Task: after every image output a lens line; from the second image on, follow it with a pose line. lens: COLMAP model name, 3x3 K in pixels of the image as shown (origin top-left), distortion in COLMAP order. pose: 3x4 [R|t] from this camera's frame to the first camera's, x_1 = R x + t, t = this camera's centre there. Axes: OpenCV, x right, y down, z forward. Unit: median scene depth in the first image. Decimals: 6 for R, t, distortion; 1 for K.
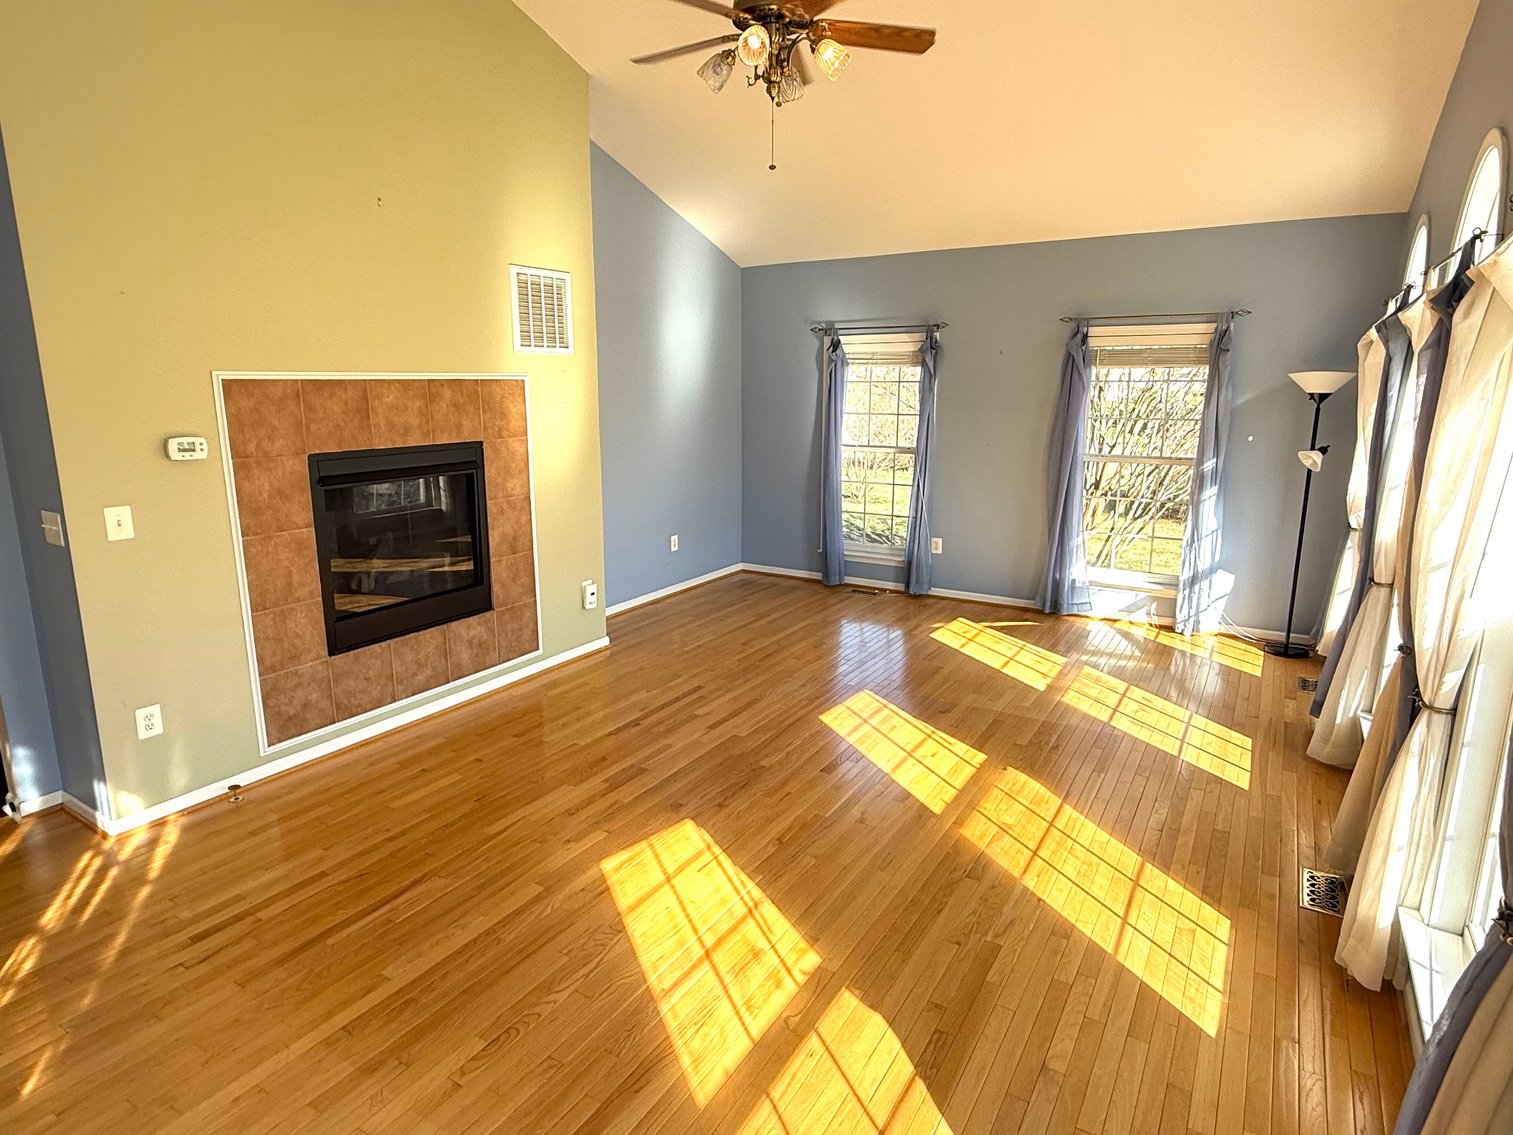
lens RADIAL K [[865.6, 0, 756.5], [0, 865.6, 567.5], [0, 0, 1]] dist [-0.000507, 0.002006]
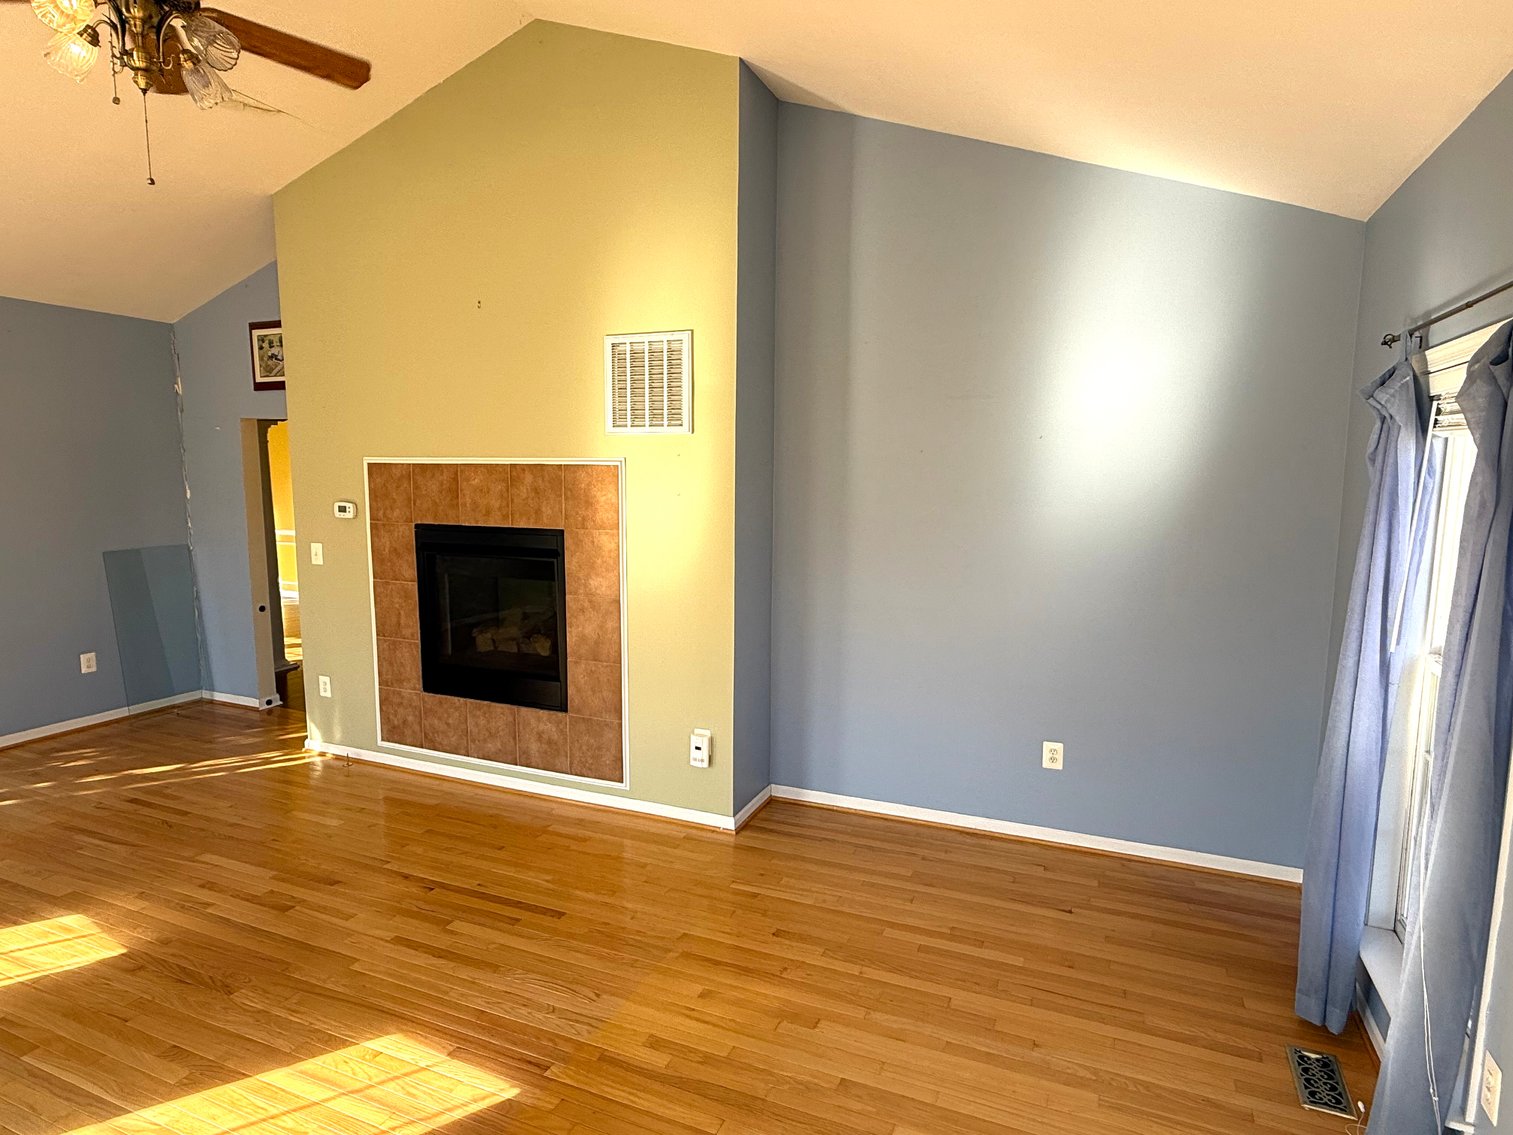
lens RADIAL K [[865.6, 0, 756.5], [0, 865.6, 567.5], [0, 0, 1]] dist [-0.000507, 0.002006]
pose [[0.136788, 0.119114, -0.983413, 0.637221], [-0.216825, 0.972272, 0.087605, -0.235958], [0.966579, 0.201245, 0.158822, 1.073813]]
